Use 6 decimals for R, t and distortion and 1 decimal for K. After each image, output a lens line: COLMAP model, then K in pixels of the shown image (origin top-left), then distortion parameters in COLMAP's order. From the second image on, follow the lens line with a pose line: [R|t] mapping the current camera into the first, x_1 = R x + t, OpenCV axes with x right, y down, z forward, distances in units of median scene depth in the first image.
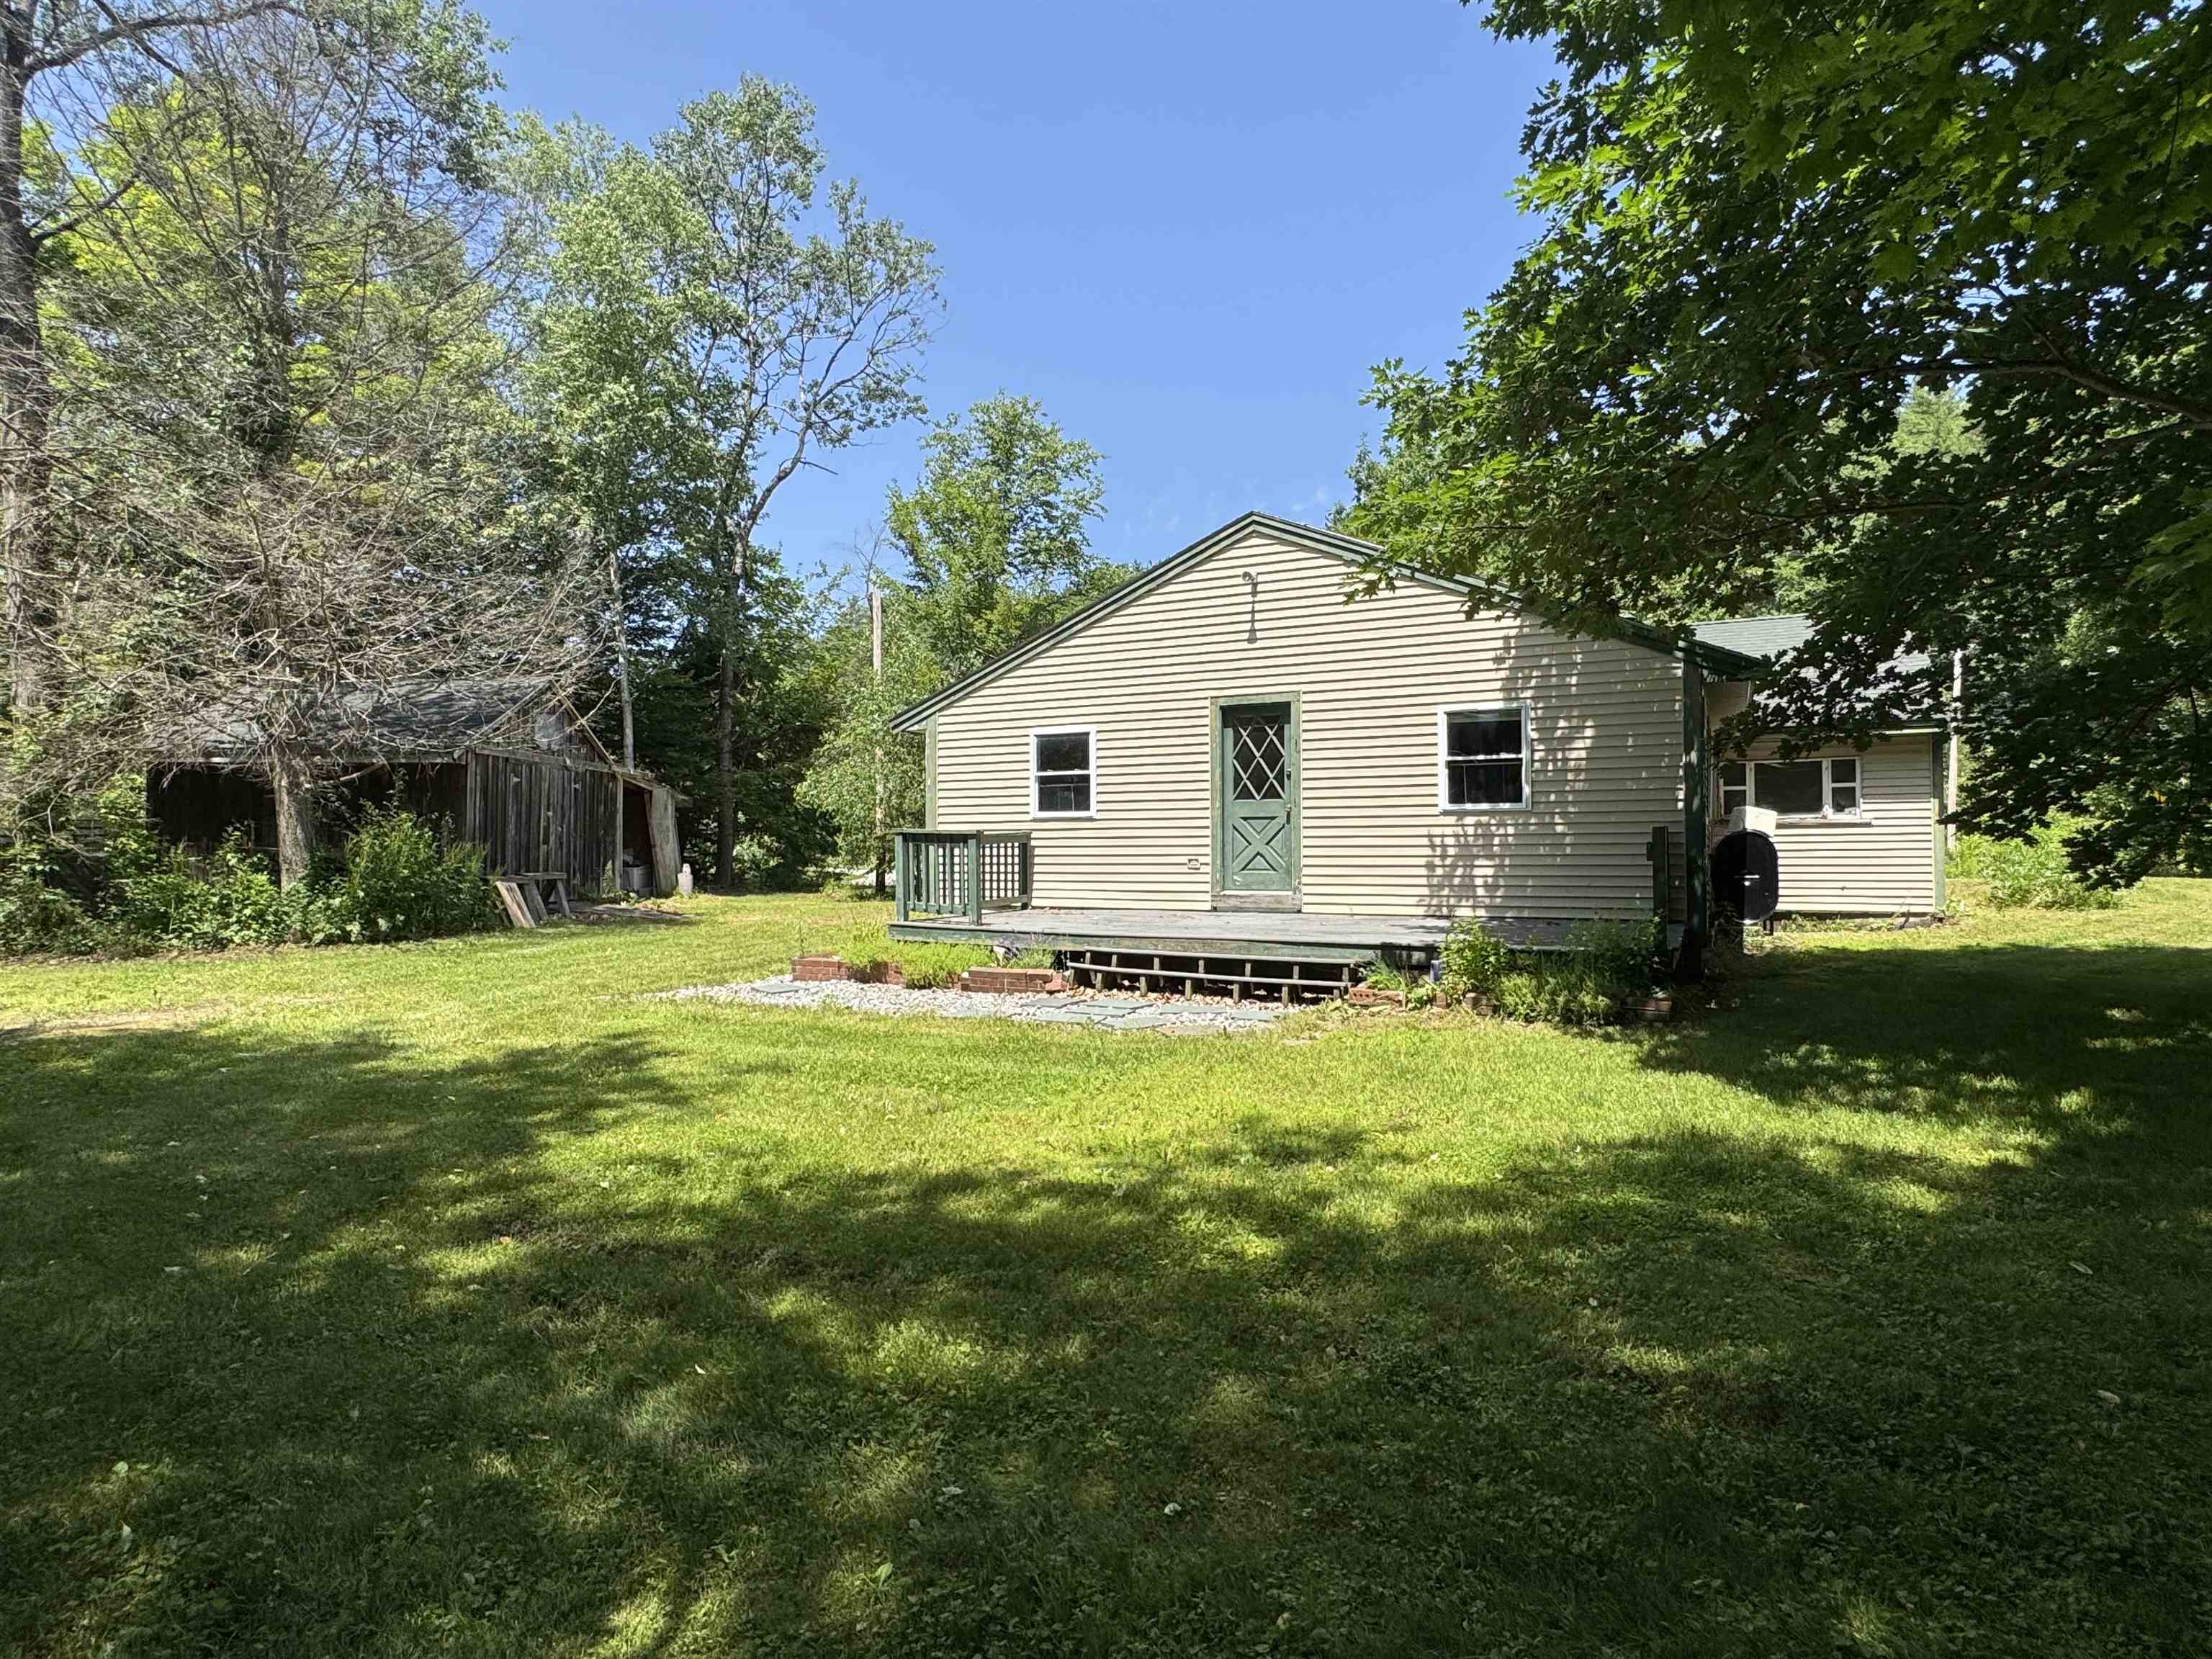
lens RADIAL K [[1156.7, 0, 1101.0], [0, 1156.7, 825.8], [0, 0, 1]] dist [-0.003080, 0.000598]
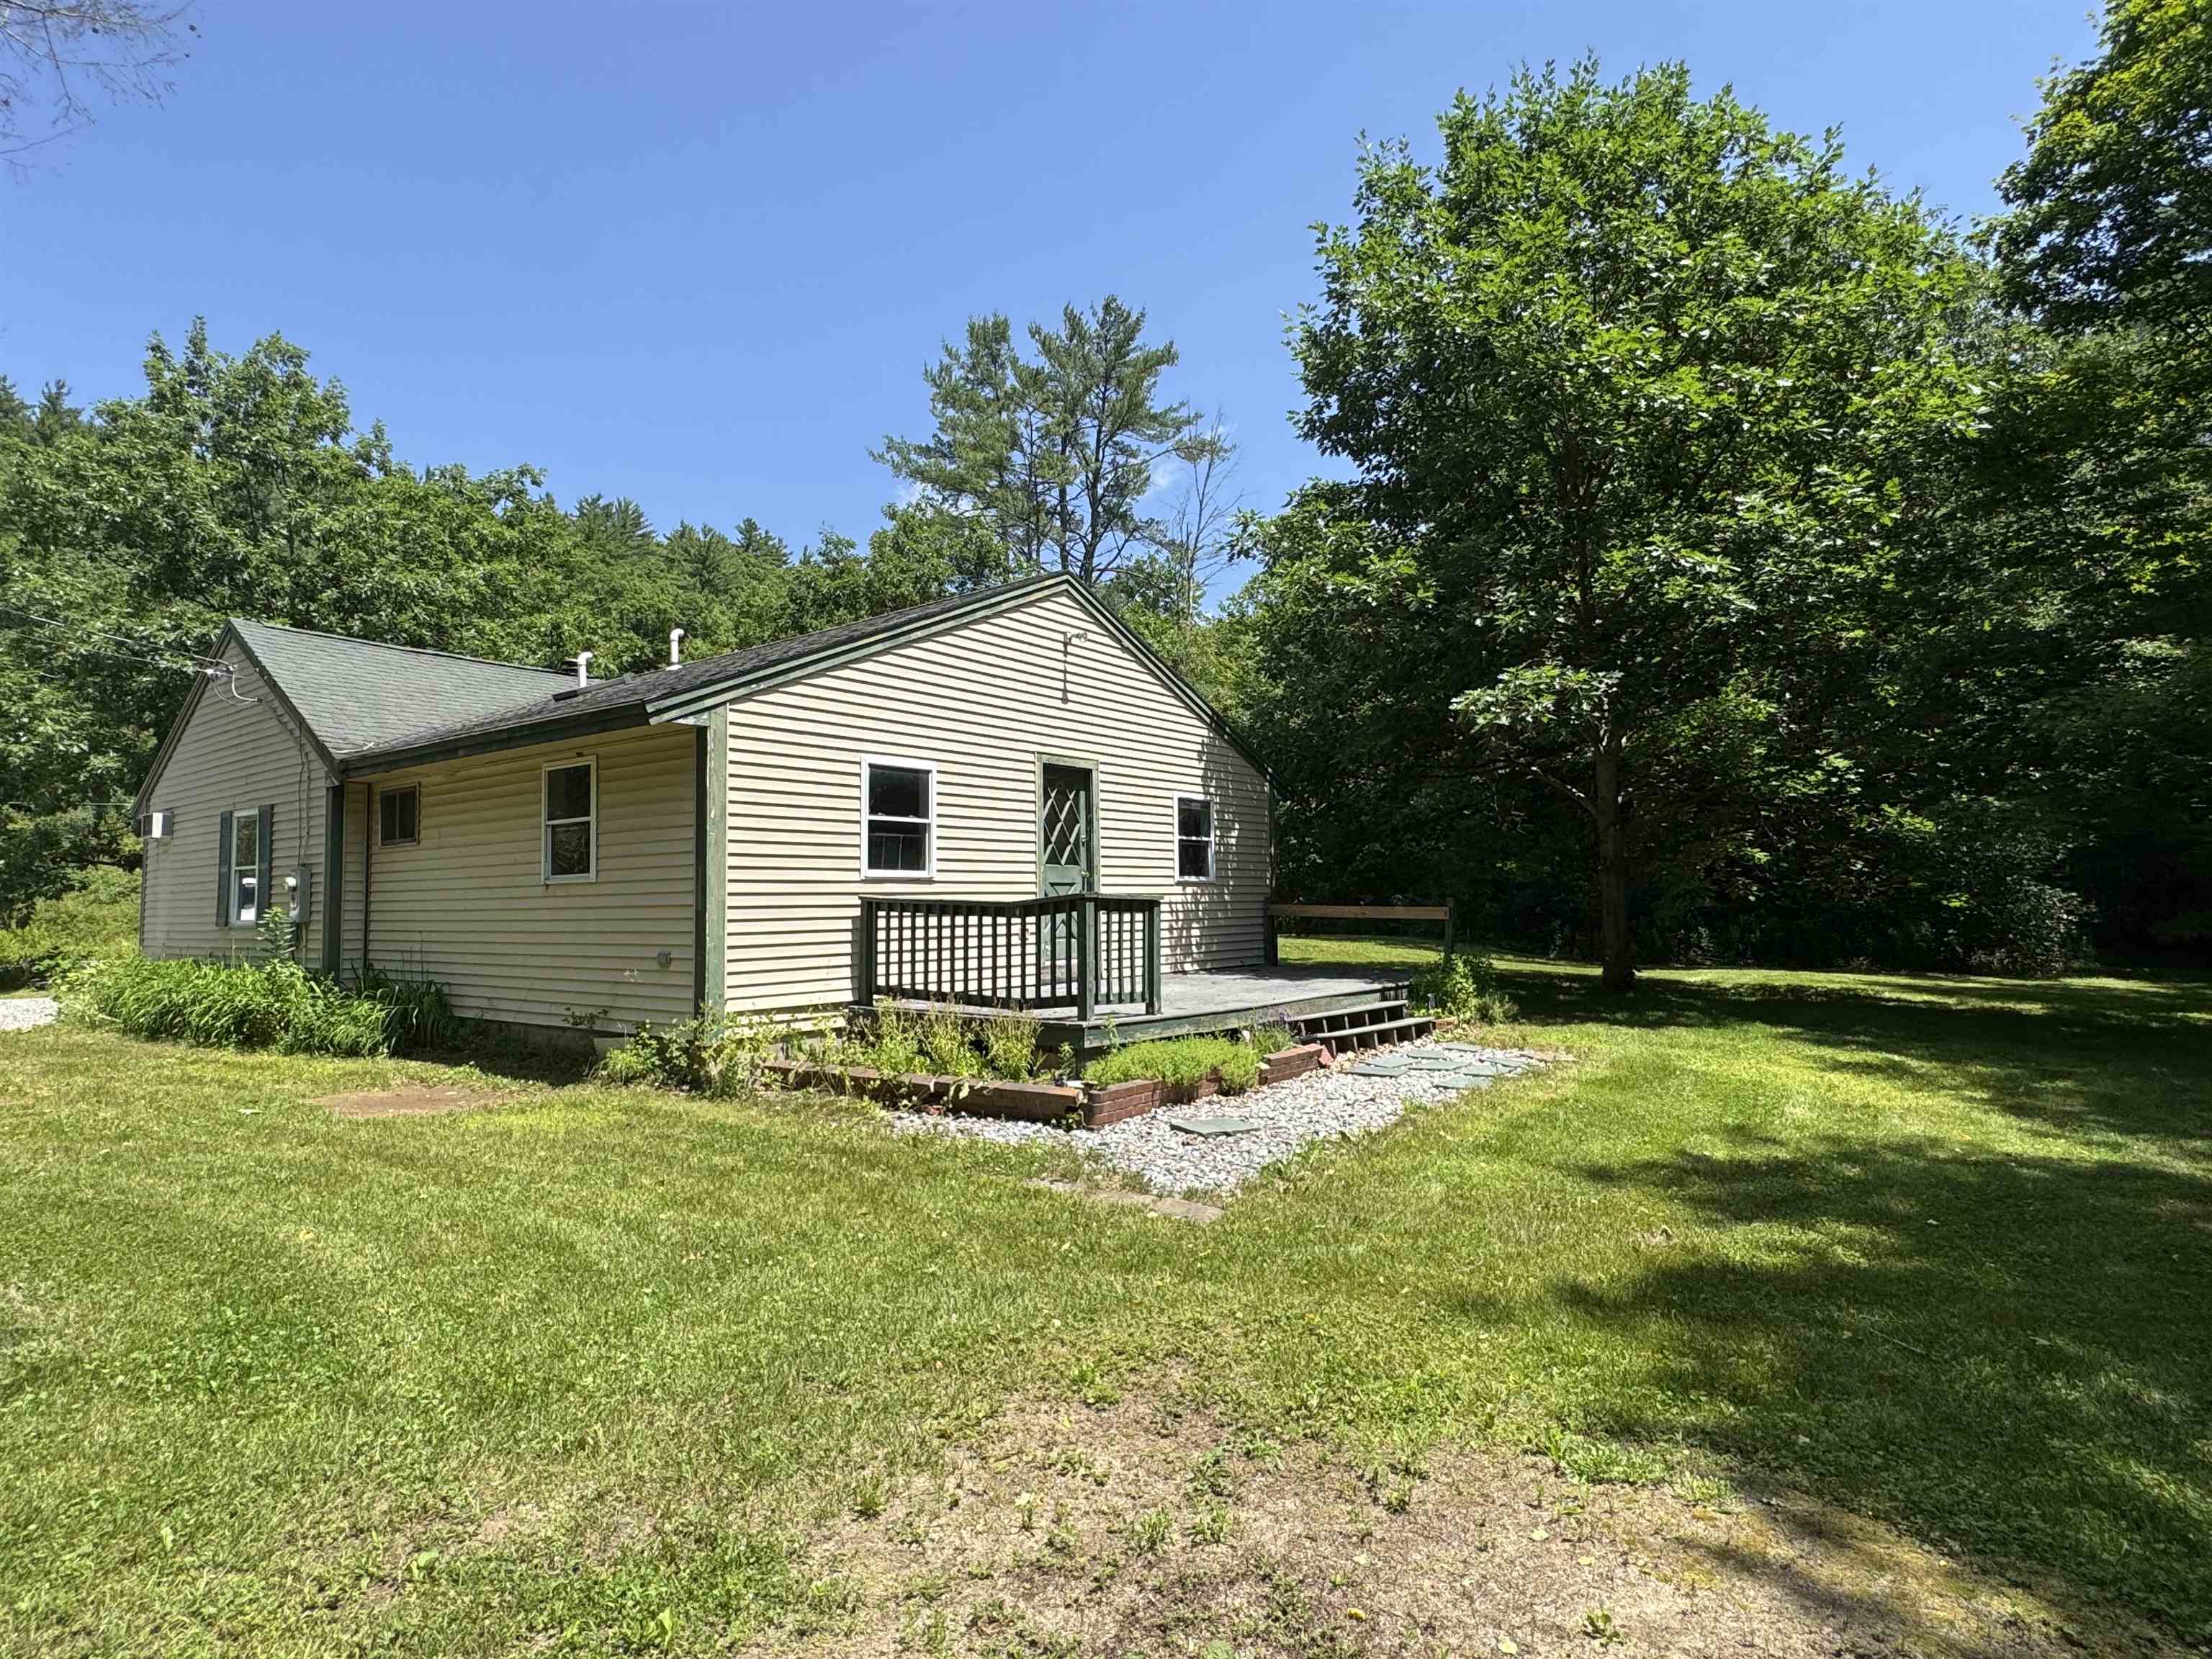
lens RADIAL K [[1183.1, 0, 1107.4], [0, 1183.1, 825.5], [0, 0, 1]] dist [0.001984, 0.000257]
pose [[0.217197, 0.067248, 0.973809, -0.774475], [-0.010305, 0.997726, -0.066602, 0.009512], [-0.976073, 0.004430, 0.217396, 0.705939]]
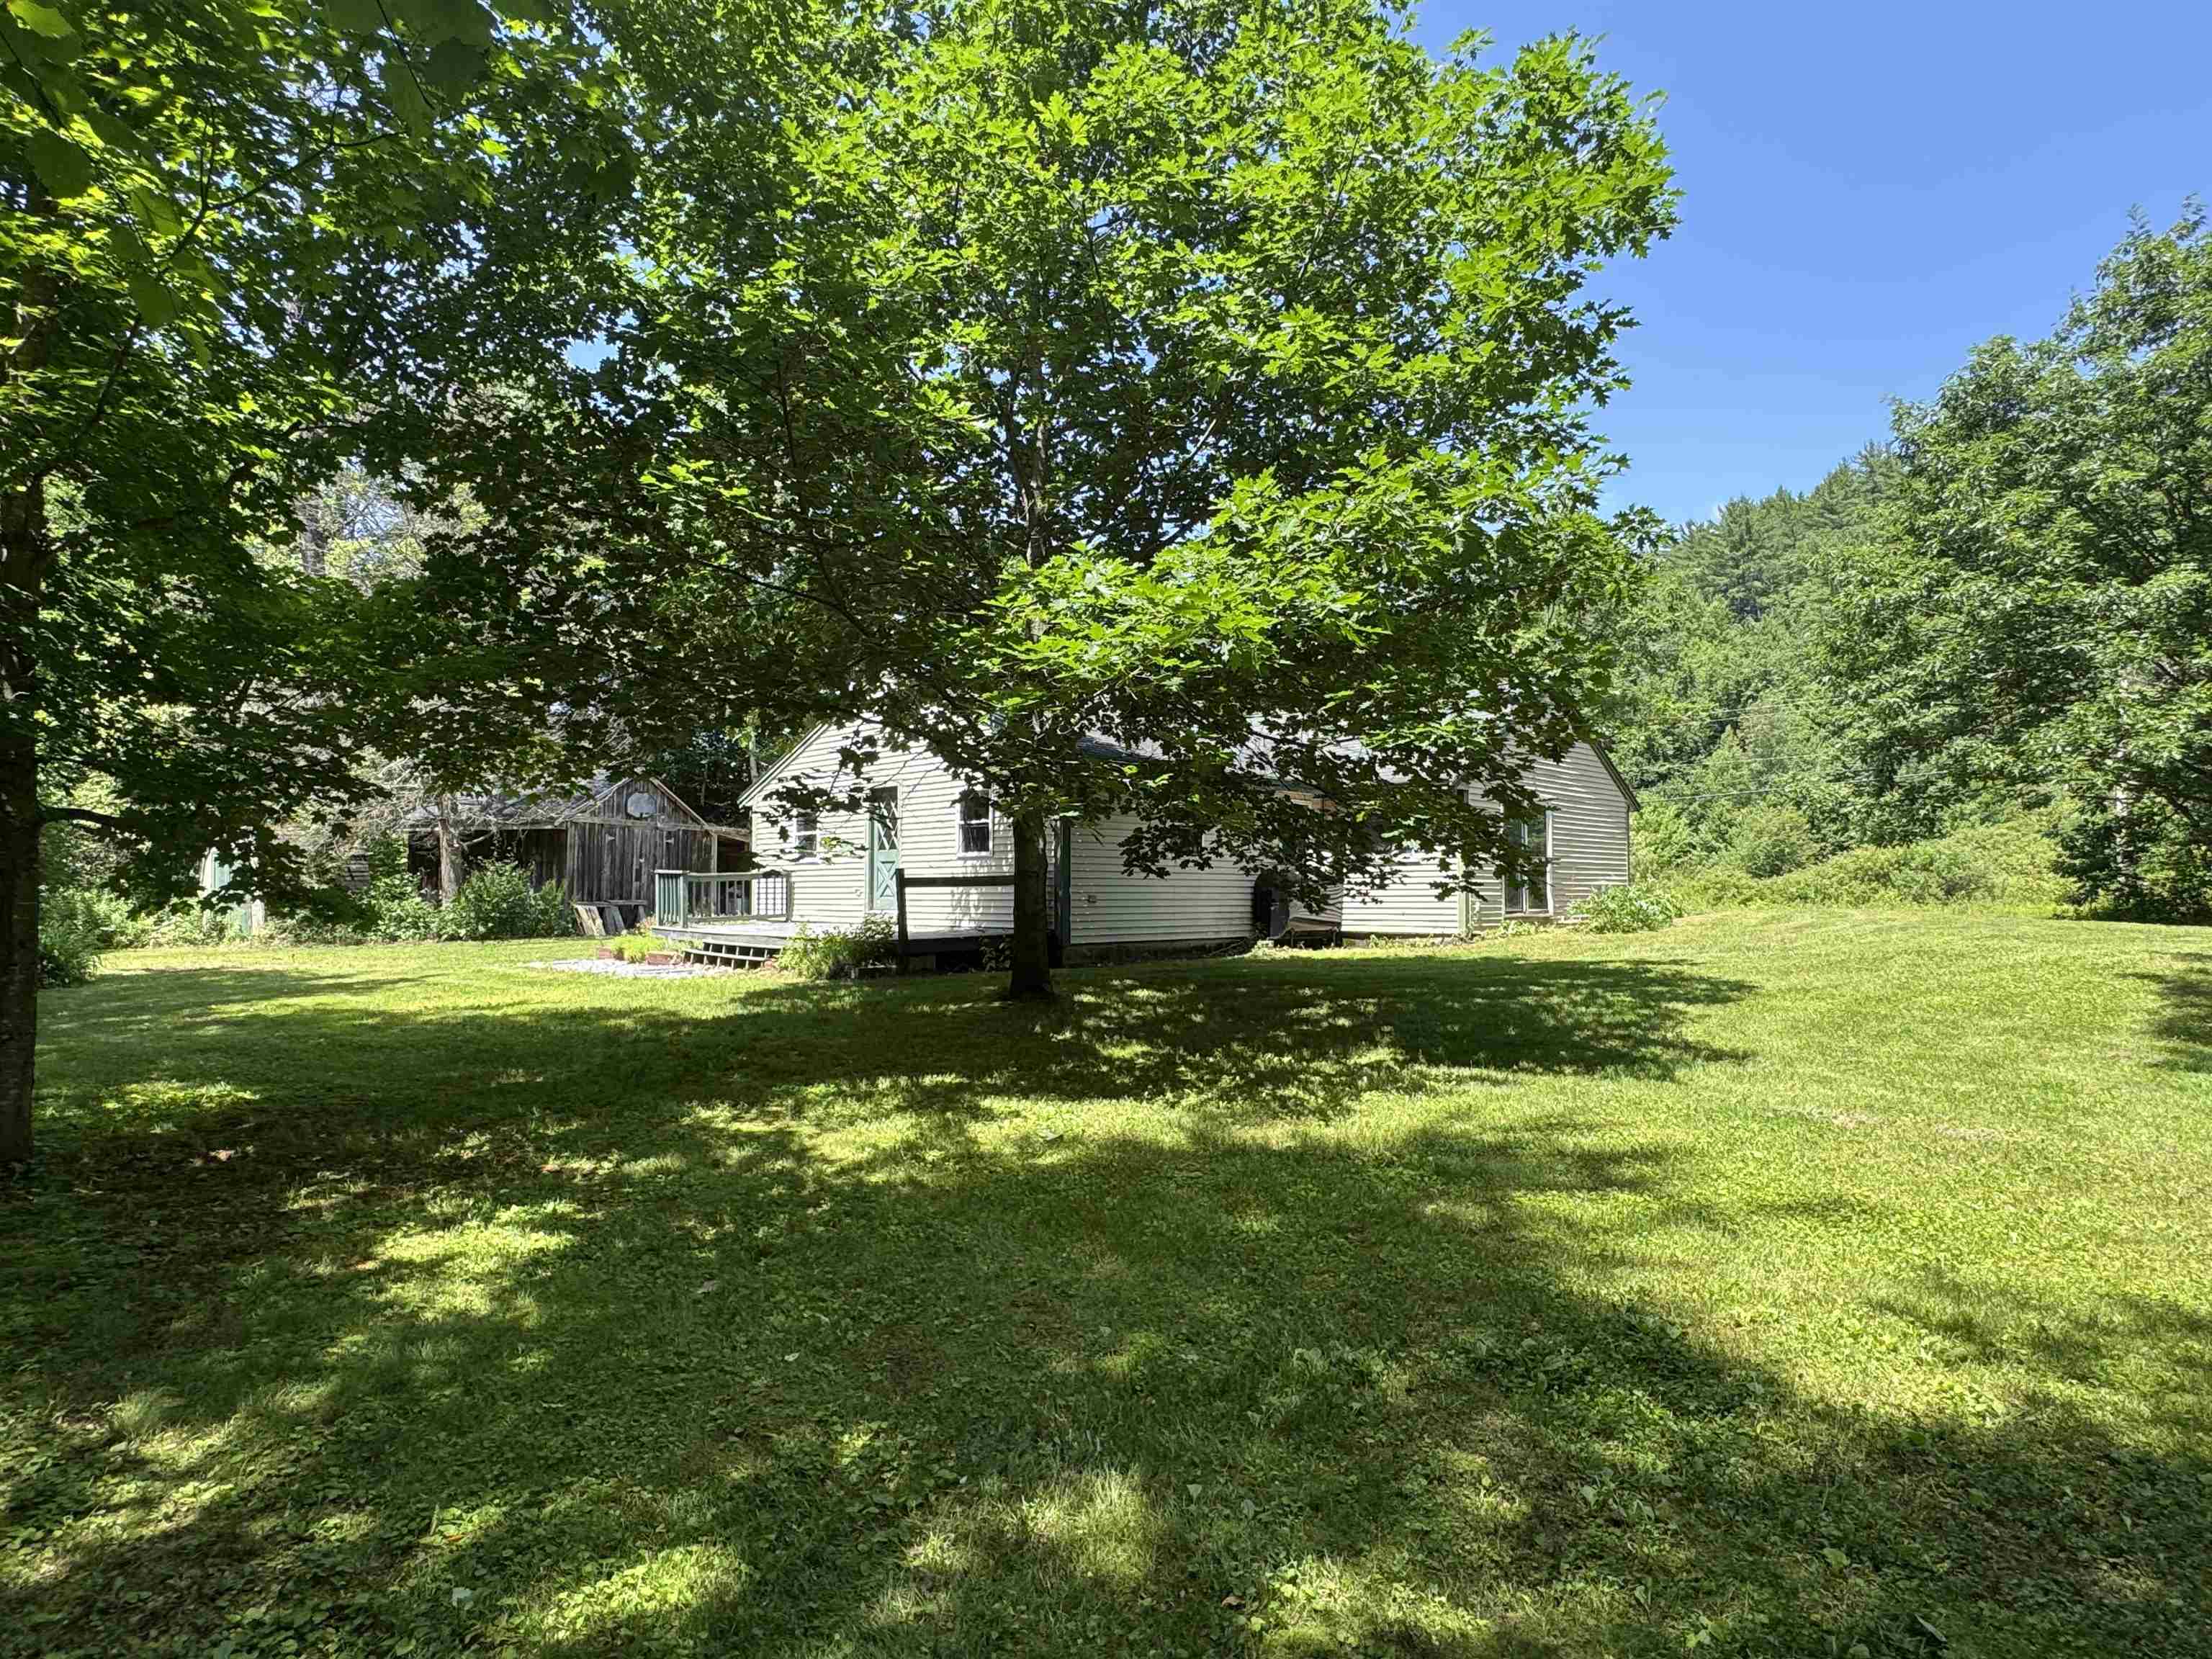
lens RADIAL K [[1156.7, 0, 1101.0], [0, 1156.7, 825.8], [0, 0, 1]] dist [-0.003080, 0.000598]
pose [[0.950555, -0.016694, -0.310107, 0.824176], [0.006963, 0.999449, -0.032460, -0.002916], [0.310478, 0.028695, 0.950147, -0.331135]]
